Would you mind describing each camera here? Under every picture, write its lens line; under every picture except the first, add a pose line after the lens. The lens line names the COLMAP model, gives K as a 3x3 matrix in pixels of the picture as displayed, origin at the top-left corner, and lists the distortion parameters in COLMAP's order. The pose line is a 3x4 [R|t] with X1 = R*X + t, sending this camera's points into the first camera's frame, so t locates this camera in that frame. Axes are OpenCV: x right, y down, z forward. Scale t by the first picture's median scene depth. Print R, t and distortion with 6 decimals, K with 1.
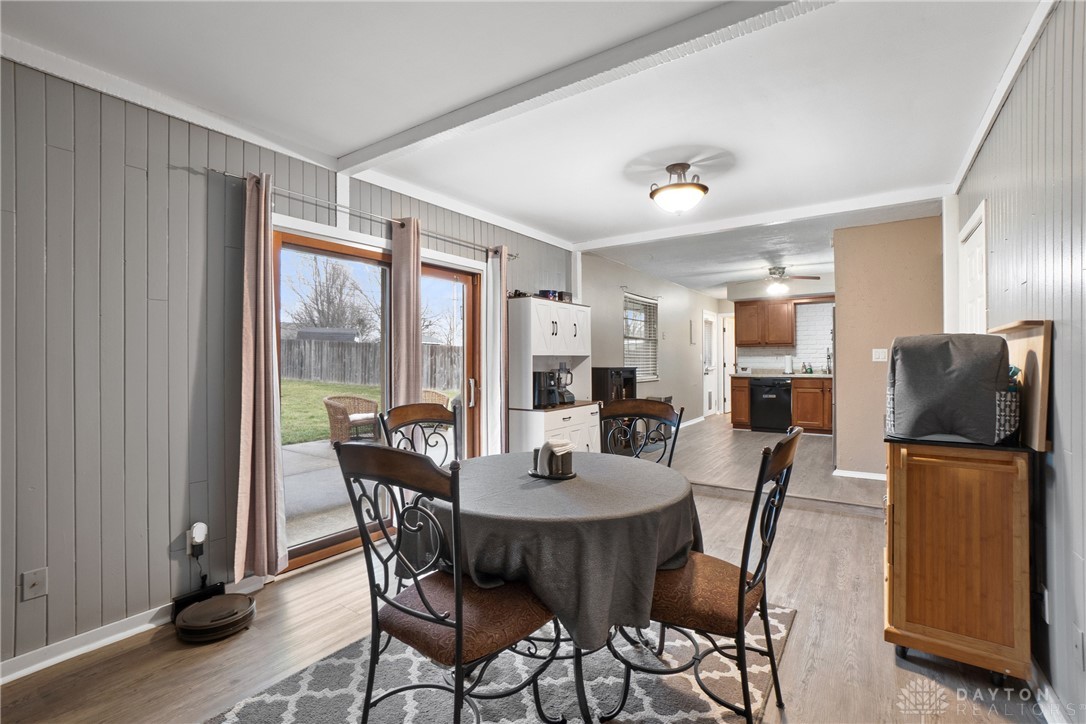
lens RADIAL K [[482.7, 0, 543.0], [0, 482.7, 362.0], [0, 0, 1]] dist [-0.048677, -0.000064]
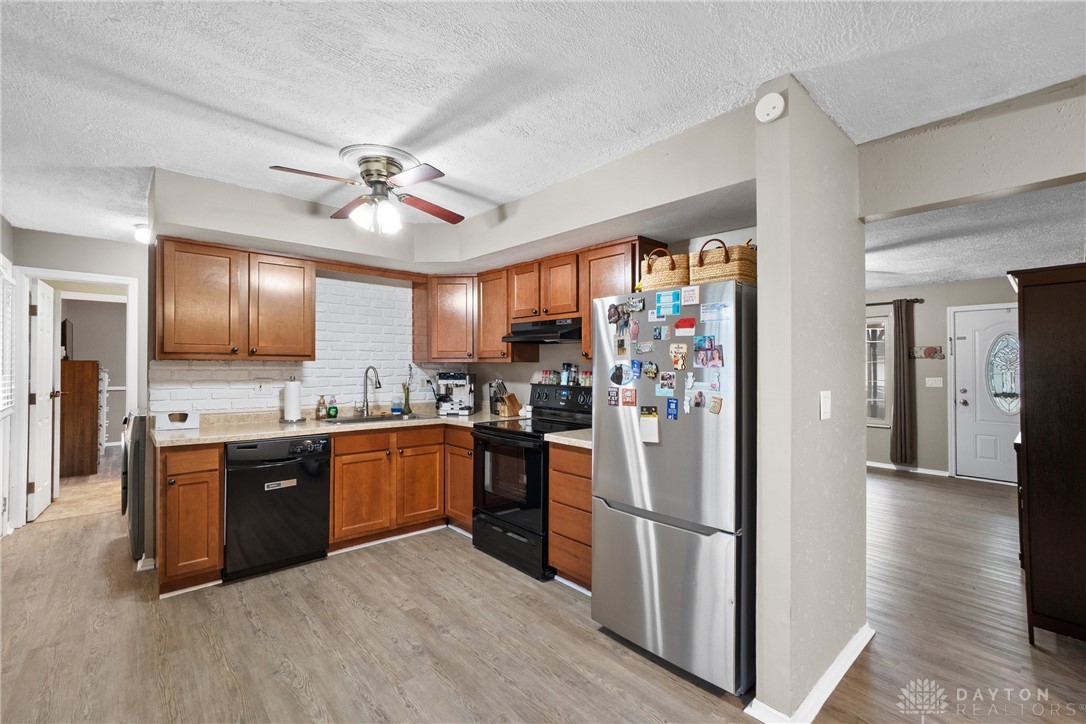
lens RADIAL K [[469.3, 0, 539.3], [0, 469.3, 358.2], [0, 0, 1]] dist [-0.000426, 0.000313]
pose [[0.230510, 0.015814, 0.972941, 0.244494], [0.003335, 0.999849, -0.017041, -0.054307], [-0.973064, 0.007173, 0.230423, 1.274770]]
